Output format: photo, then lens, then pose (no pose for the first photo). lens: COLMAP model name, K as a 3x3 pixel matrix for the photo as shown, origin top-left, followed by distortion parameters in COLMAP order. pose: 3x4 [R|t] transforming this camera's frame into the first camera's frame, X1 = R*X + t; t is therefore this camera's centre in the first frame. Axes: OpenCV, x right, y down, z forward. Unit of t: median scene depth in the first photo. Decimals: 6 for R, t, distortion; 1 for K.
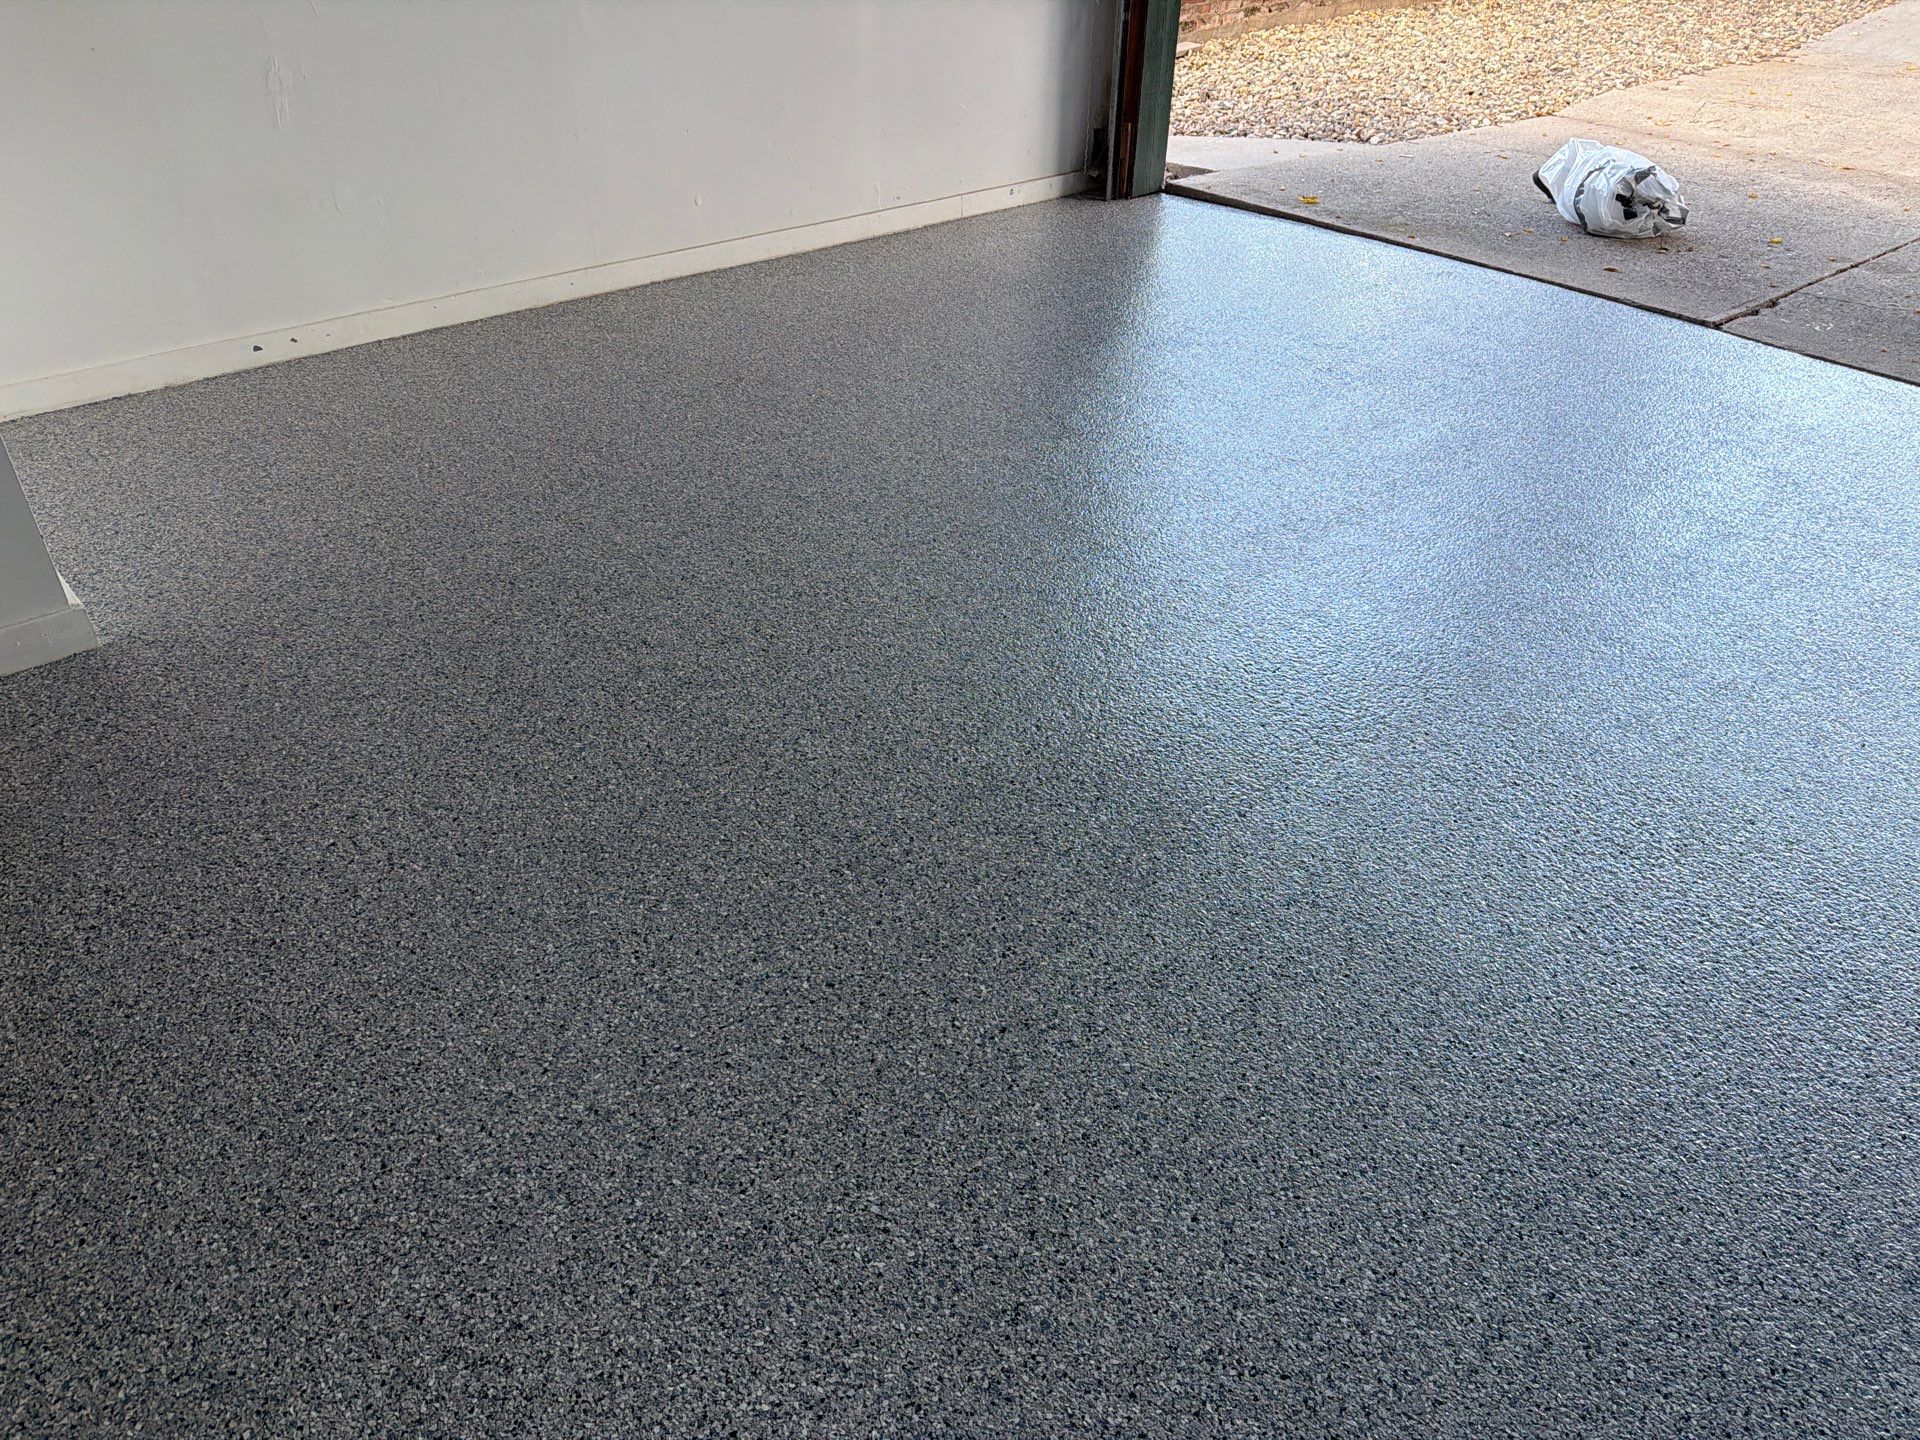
lens RADIAL K [[1343.0, 0, 960.0], [0, 1343.0, 720.0], [0, 0, 1]] dist [0.048965, -0.064125]
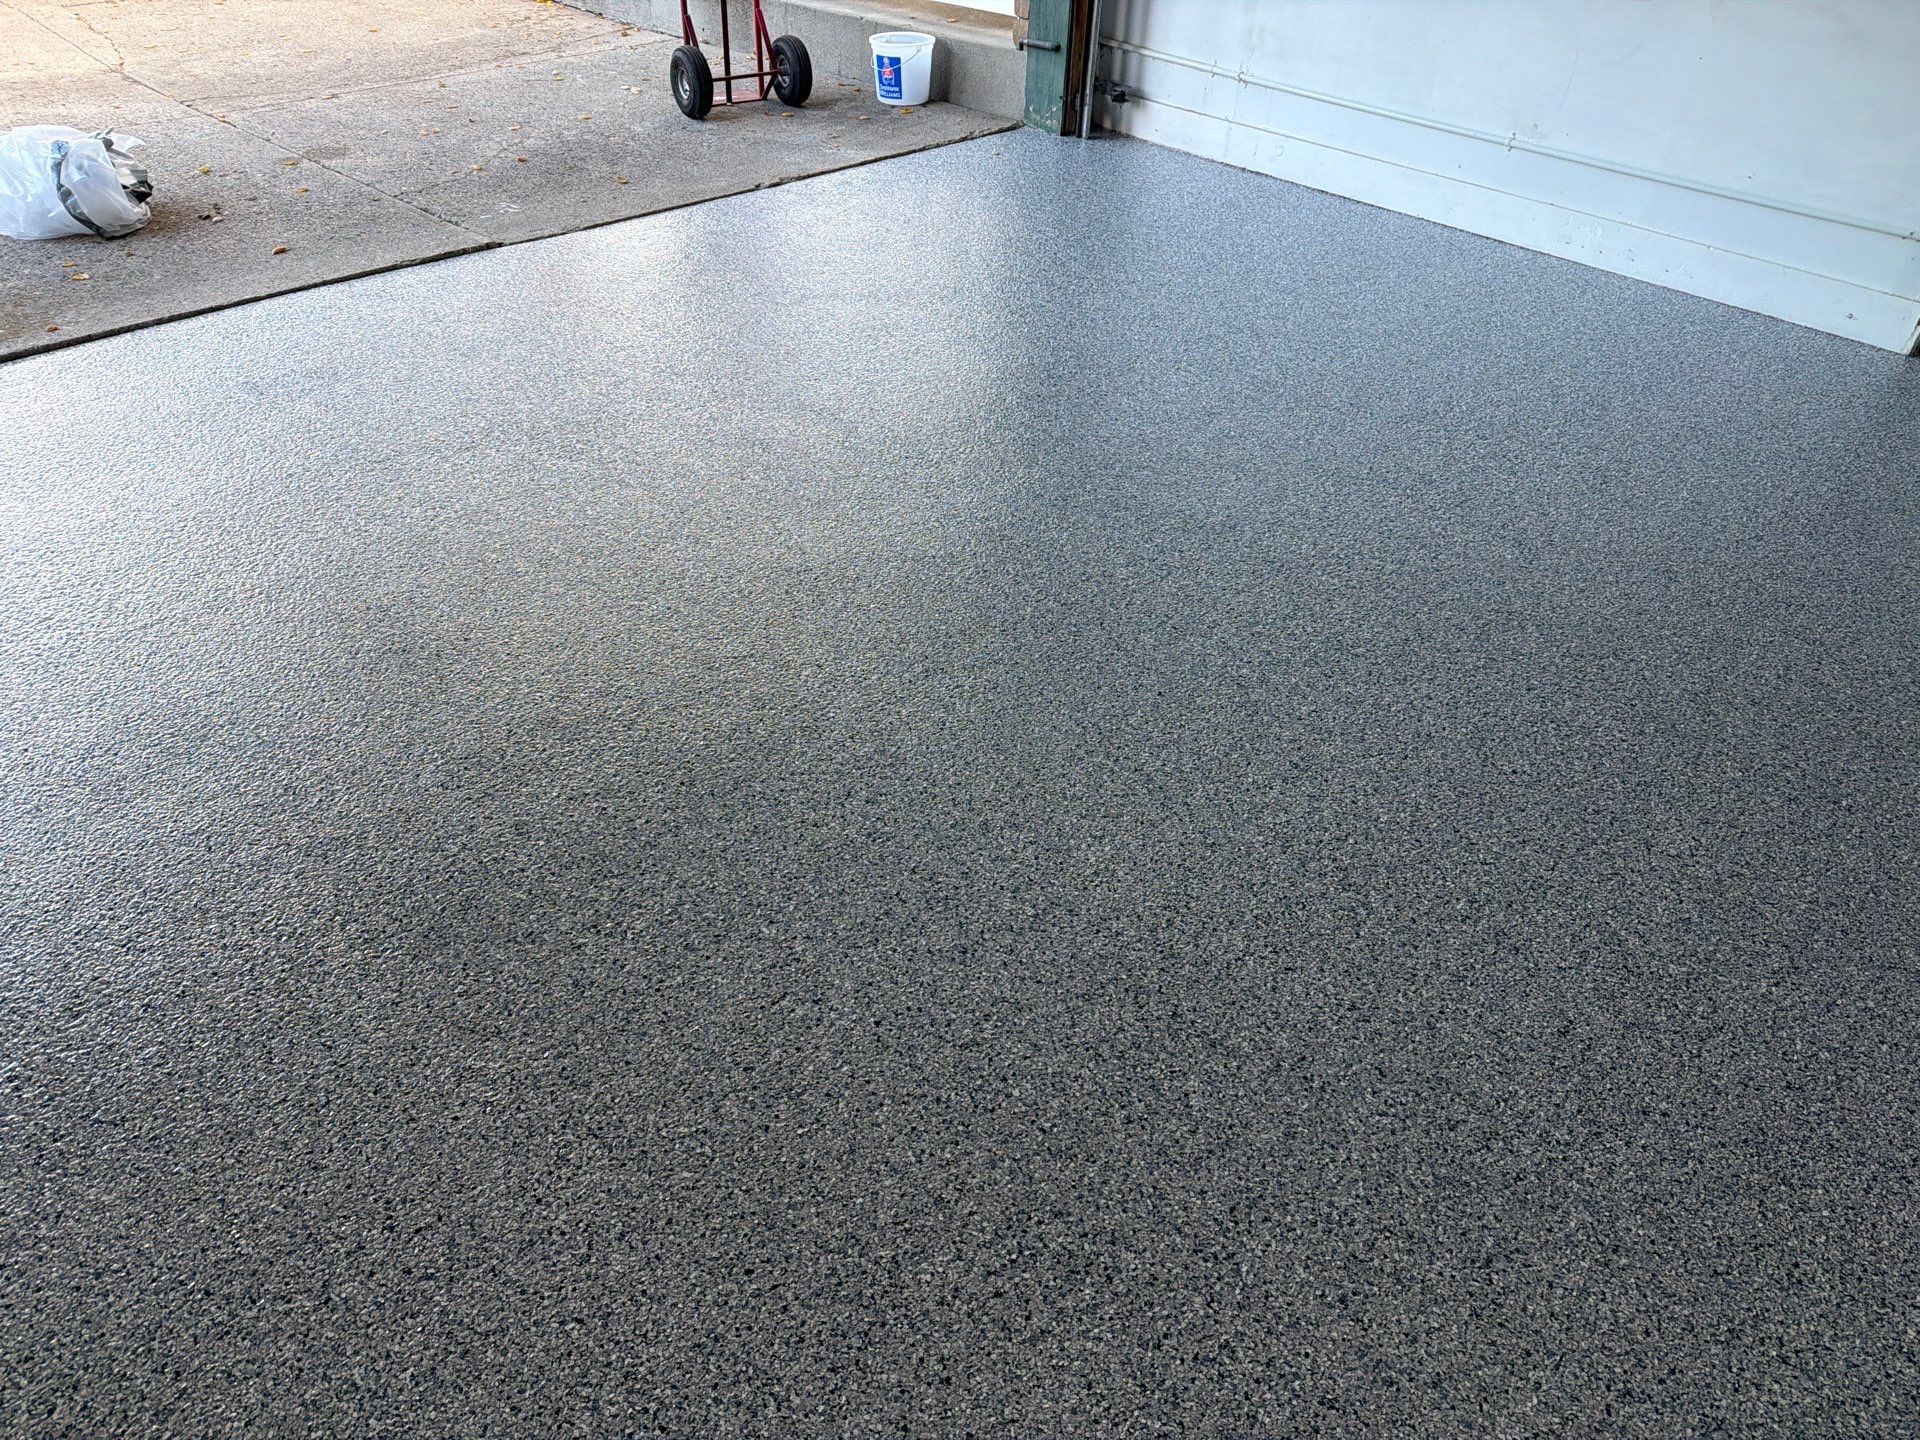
lens RADIAL K [[1343.0, 0, 960.0], [0, 1343.0, 720.0], [0, 0, 1]] dist [0.048965, -0.064125]
pose [[-0.076517, -0.621051, 0.780026, -0.524329], [0.531473, 0.636510, 0.558920, -0.568390], [-0.843612, 0.457330, 0.281368, 0.809296]]
